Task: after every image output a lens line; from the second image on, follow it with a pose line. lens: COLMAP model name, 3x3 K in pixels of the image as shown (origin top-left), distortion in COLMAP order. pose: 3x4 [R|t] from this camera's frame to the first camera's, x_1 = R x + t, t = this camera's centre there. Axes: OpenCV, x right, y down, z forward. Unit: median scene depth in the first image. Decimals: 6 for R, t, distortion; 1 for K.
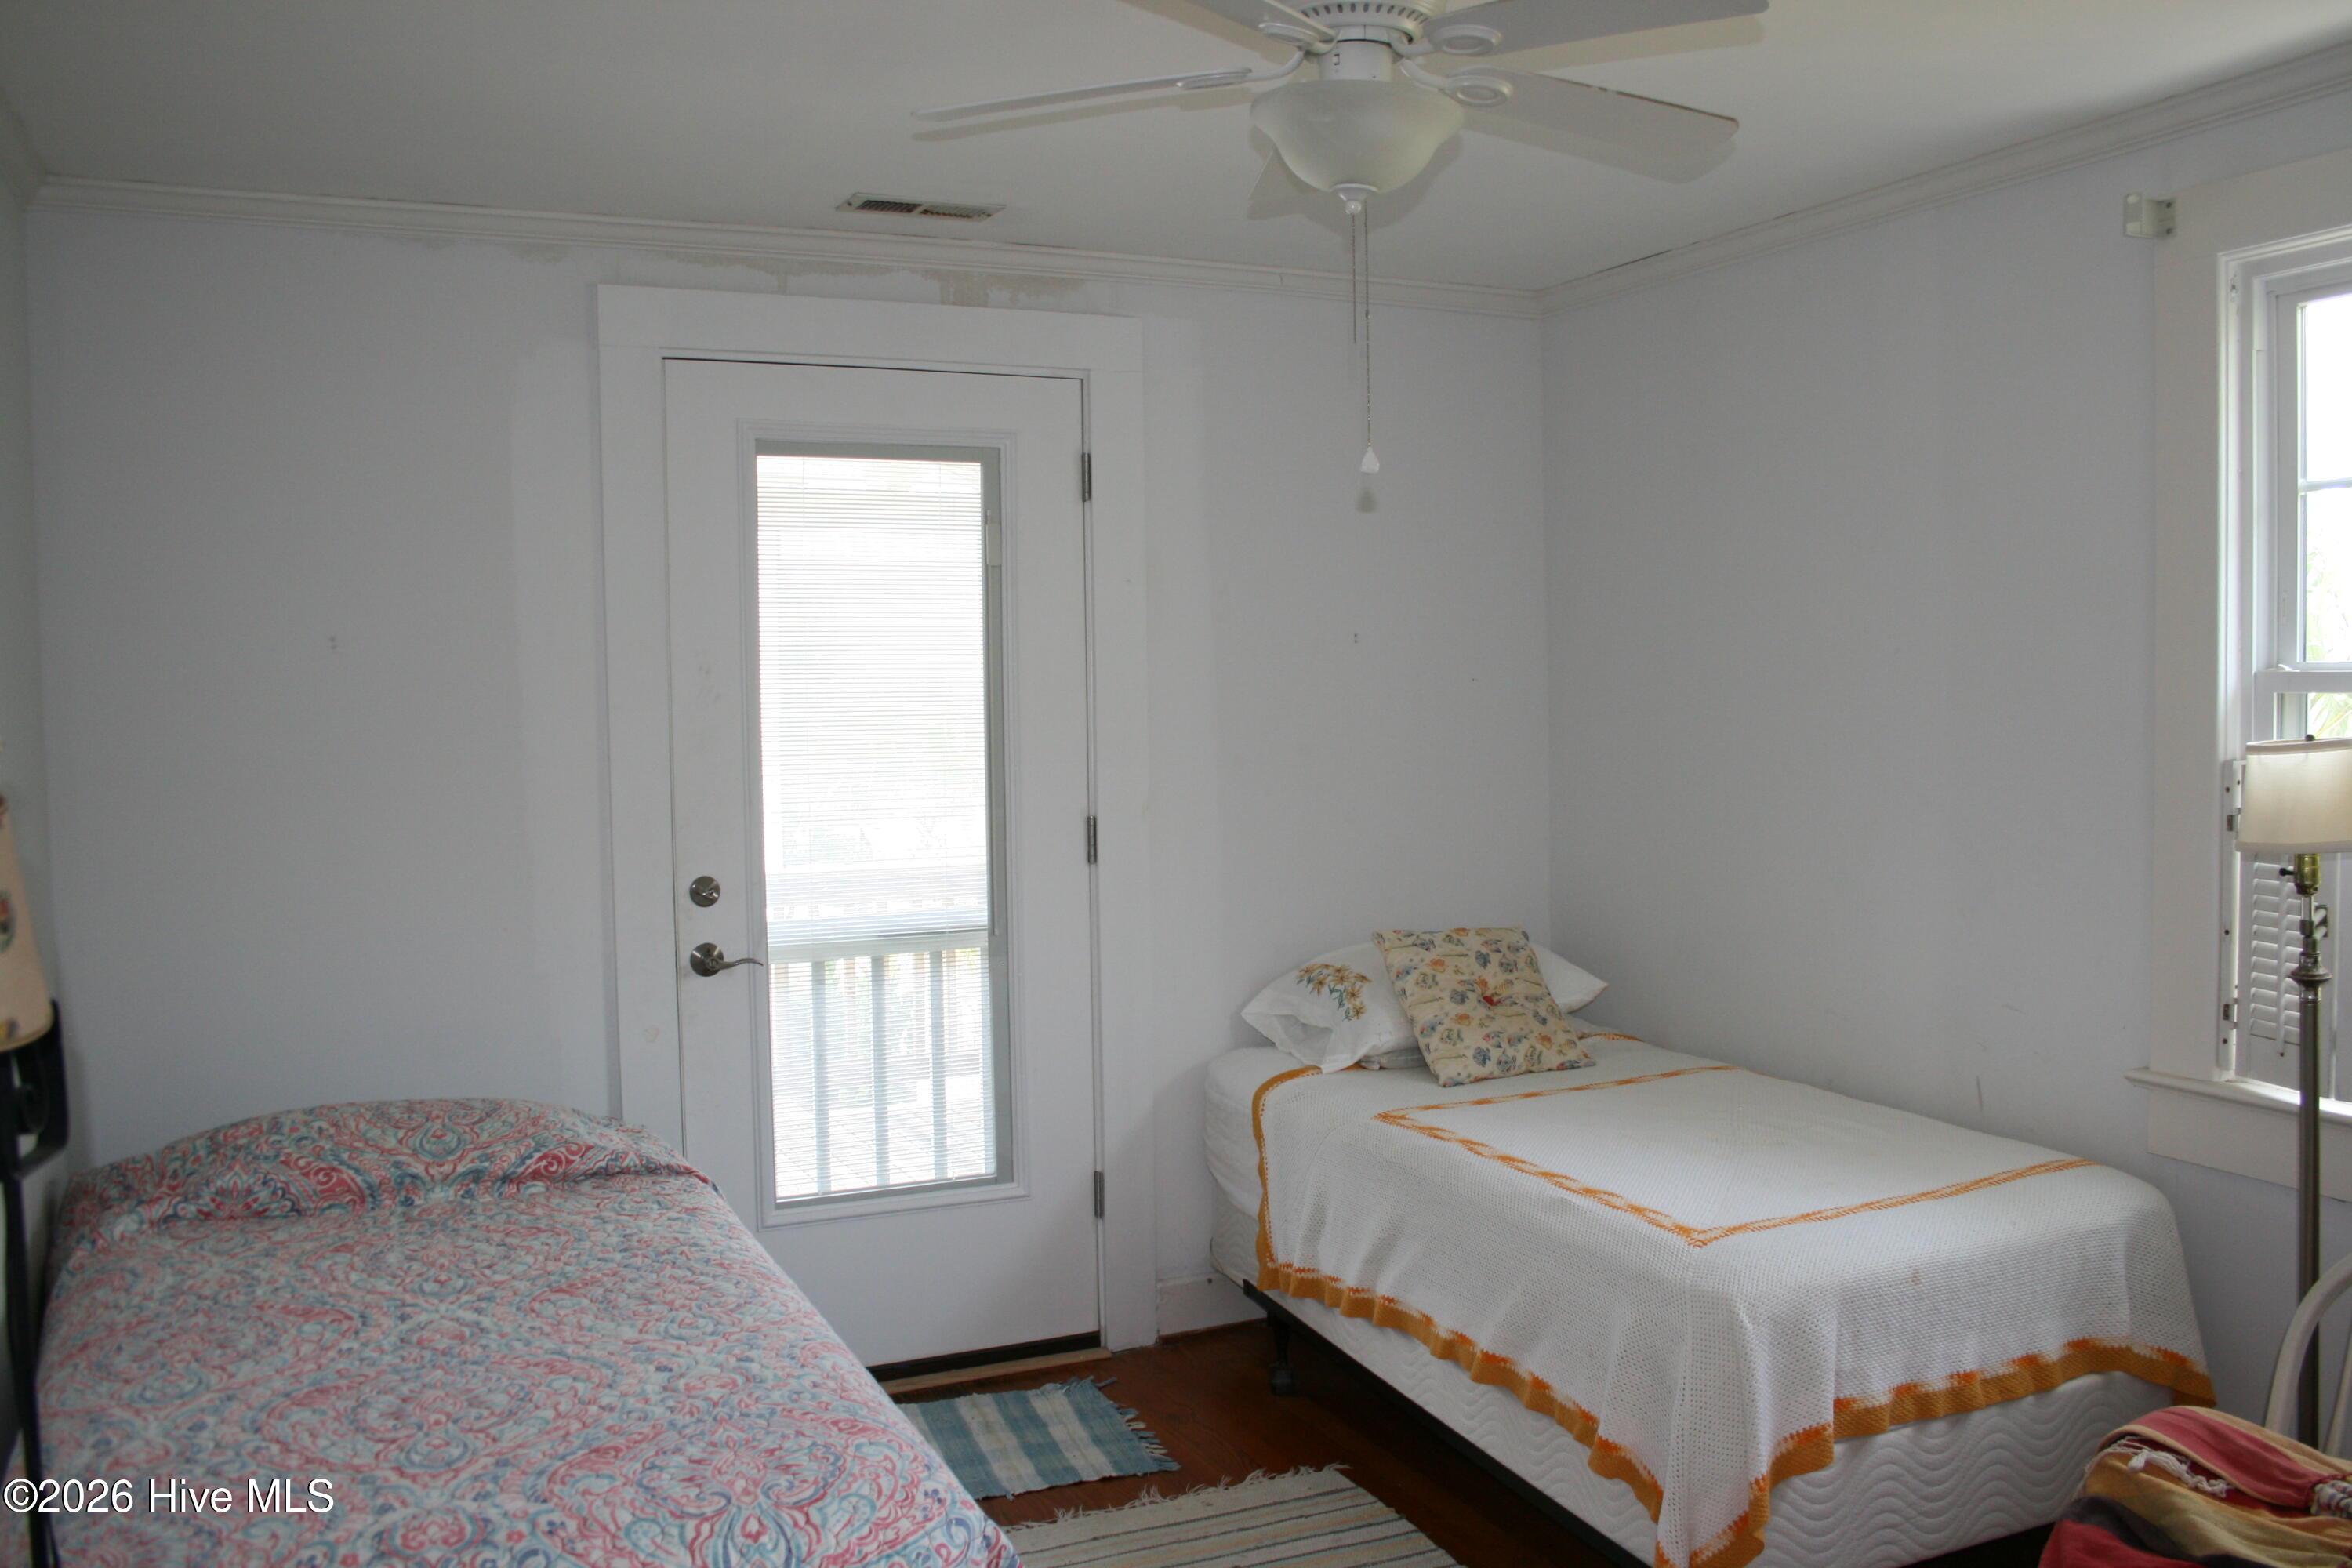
lens RADIAL K [[1961.0, 0, 1195.8], [0, 1961.0, 794.3], [0, 0, 1]] dist [-0.150981, 0.121612]
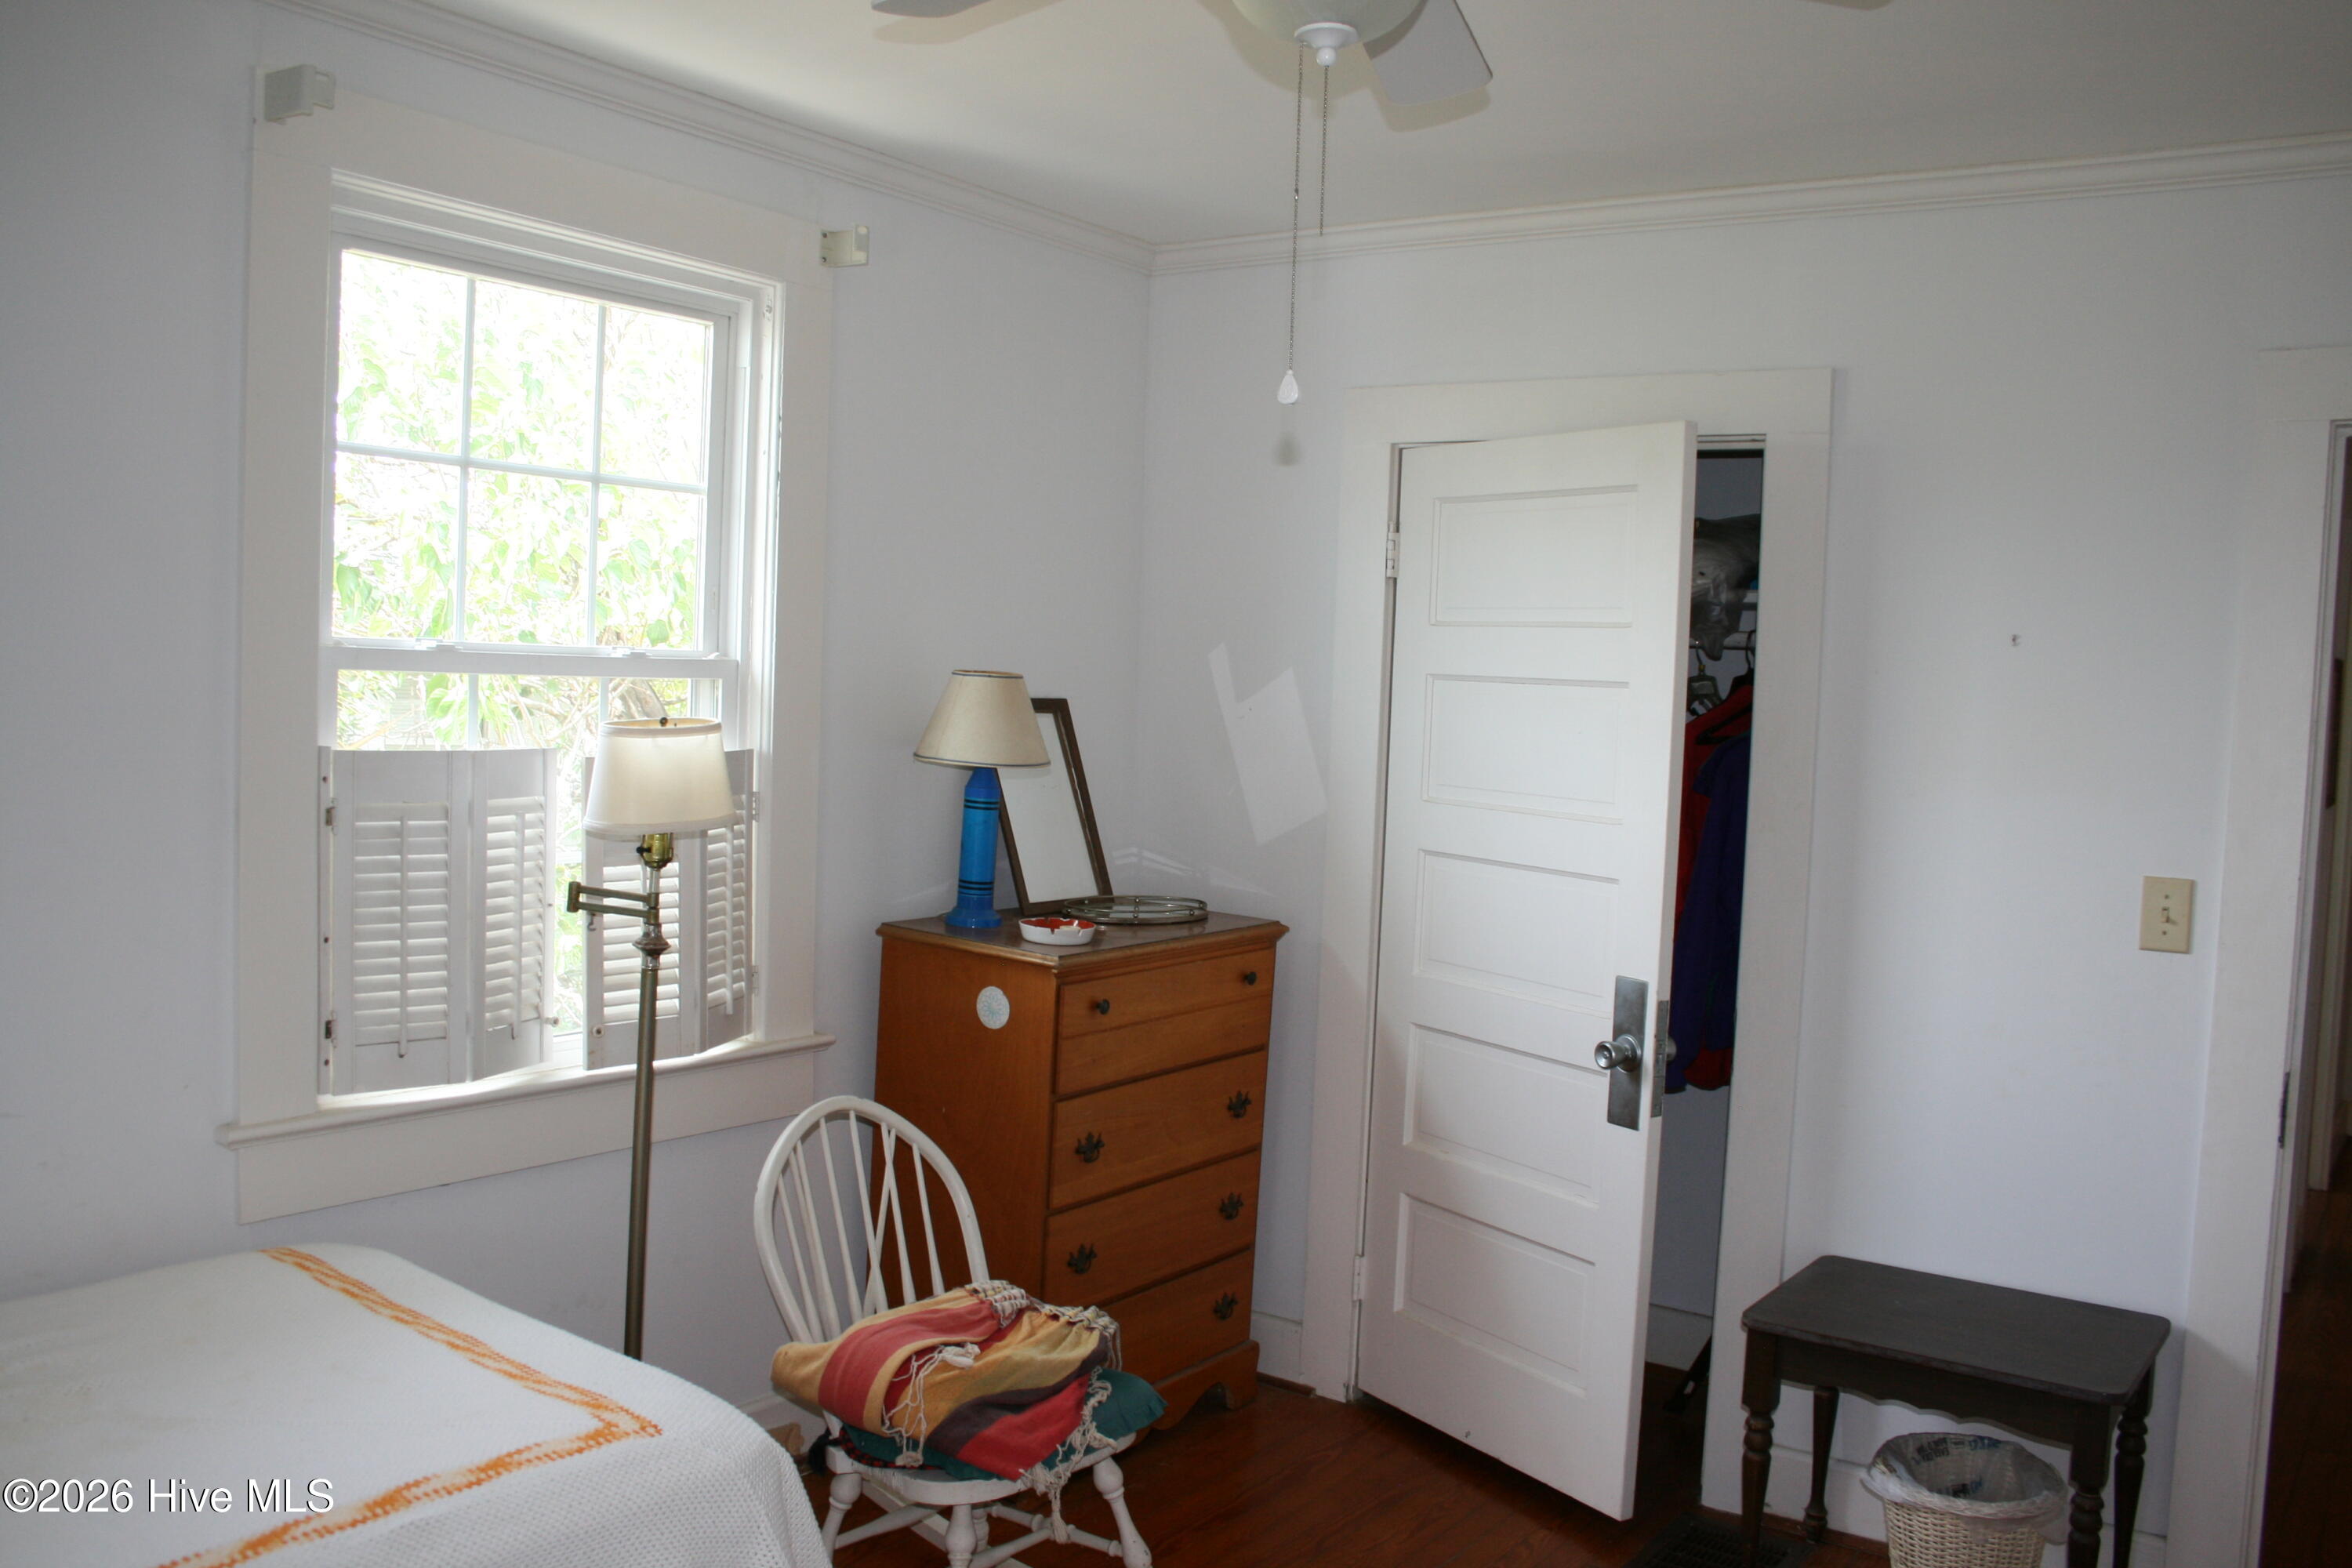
lens RADIAL K [[1961.0, 0, 1195.8], [0, 1961.0, 794.3], [0, 0, 1]] dist [-0.150981, 0.121612]
pose [[-0.504562, -0.058638, 0.861382, -0.454607], [0.017091, 0.996817, 0.077869, -0.061530], [-0.863206, 0.054011, -0.501954, 1.161115]]
